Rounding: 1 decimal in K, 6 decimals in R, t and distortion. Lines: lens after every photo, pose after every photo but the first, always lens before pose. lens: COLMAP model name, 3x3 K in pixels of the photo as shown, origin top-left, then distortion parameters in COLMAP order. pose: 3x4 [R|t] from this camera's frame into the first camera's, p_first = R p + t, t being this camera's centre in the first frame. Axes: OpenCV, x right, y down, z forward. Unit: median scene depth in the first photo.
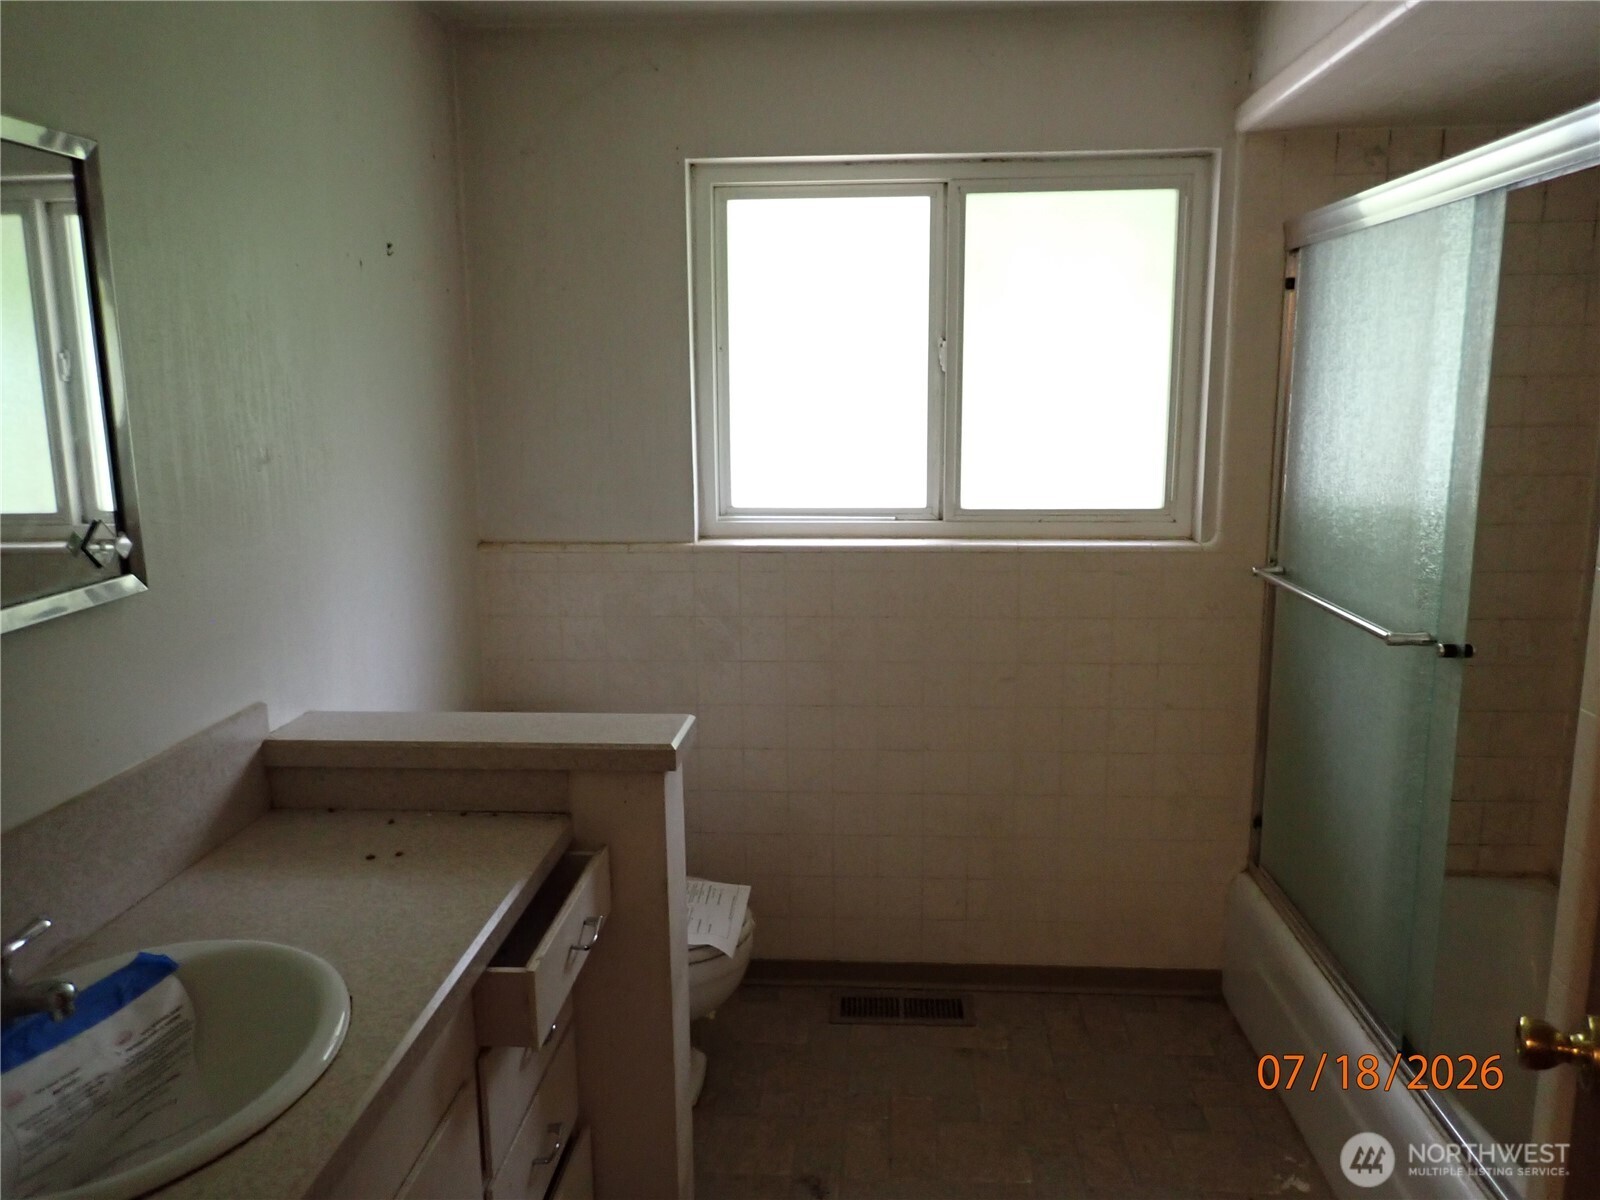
lens RADIAL K [[1173.4, 0, 794.7], [0, 1173.4, 599.7], [0, 0, 1]] dist [0.000444, -0.007203]
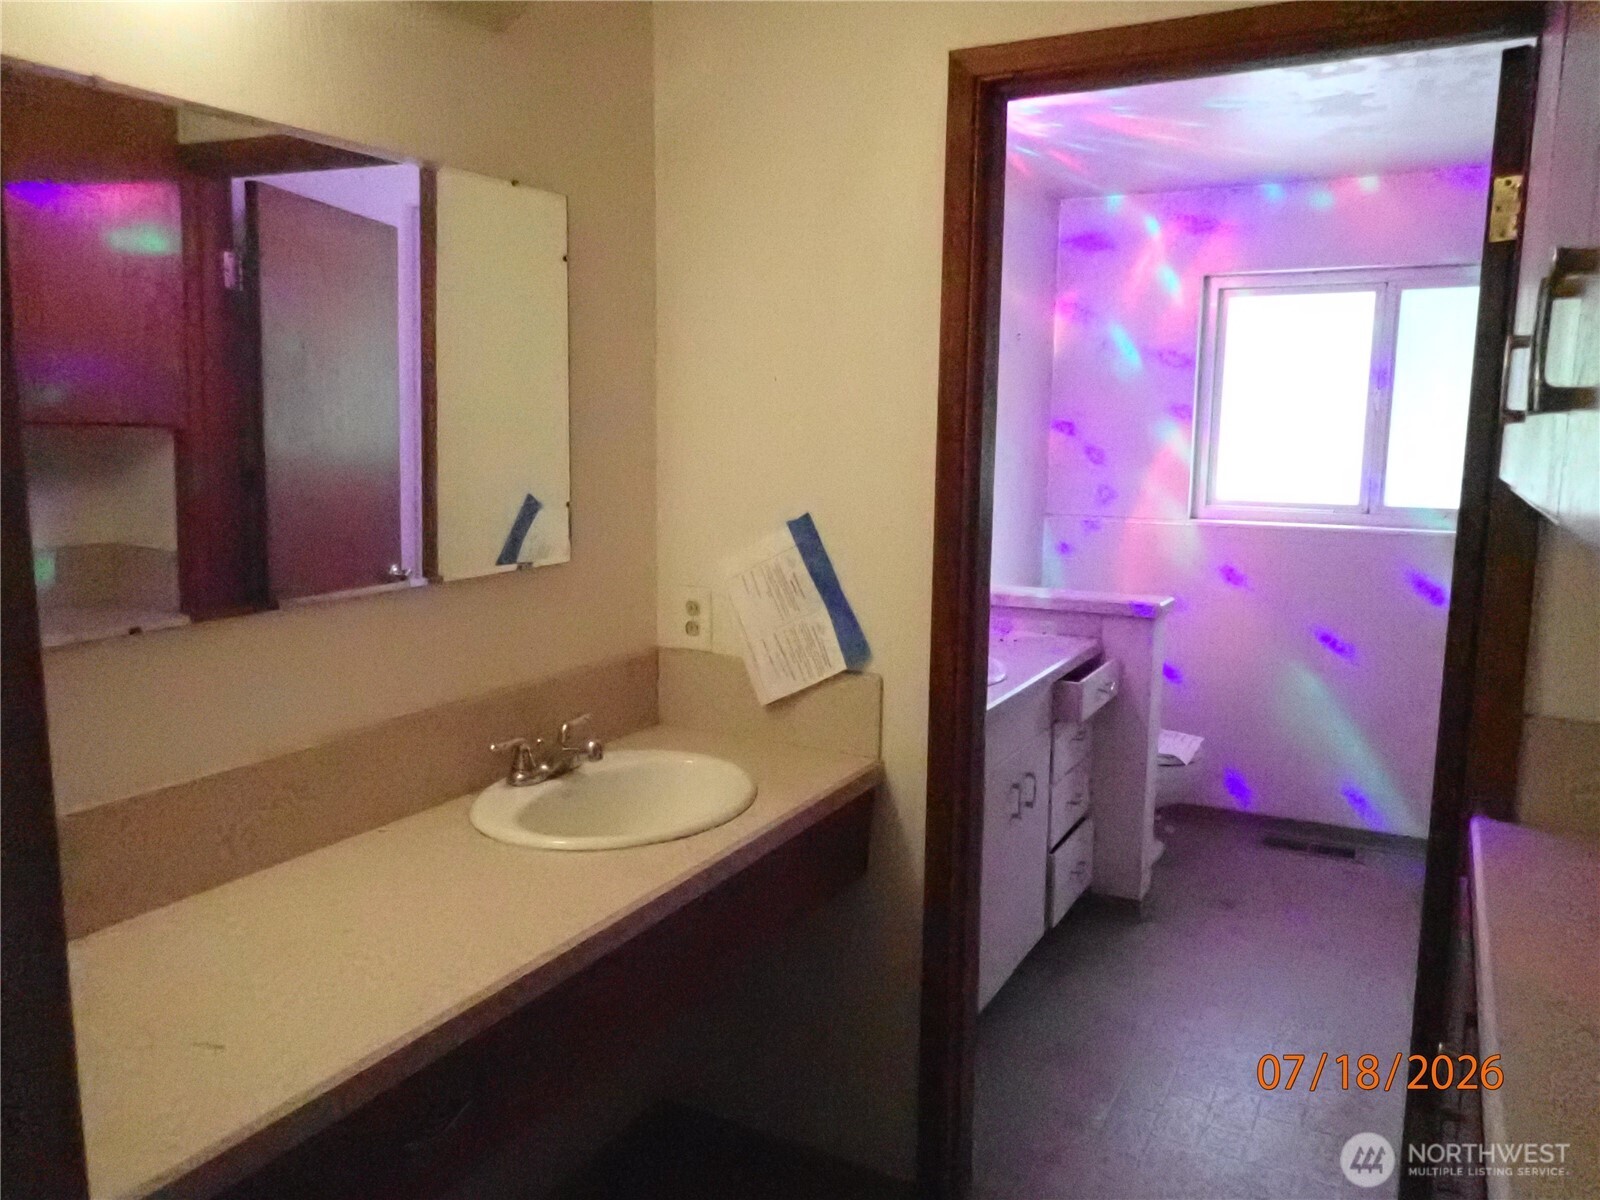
lens RADIAL K [[1173.4, 0, 800.0], [0, 1173.4, 588.1], [0, 0, 1]] dist [0.000444, -0.007203]
pose [[0.909971, 0.076368, -0.407580, 0.088270], [-0.089531, 0.995895, -0.013288, 0.108490], [0.404892, 0.048583, 0.913073, -0.609000]]
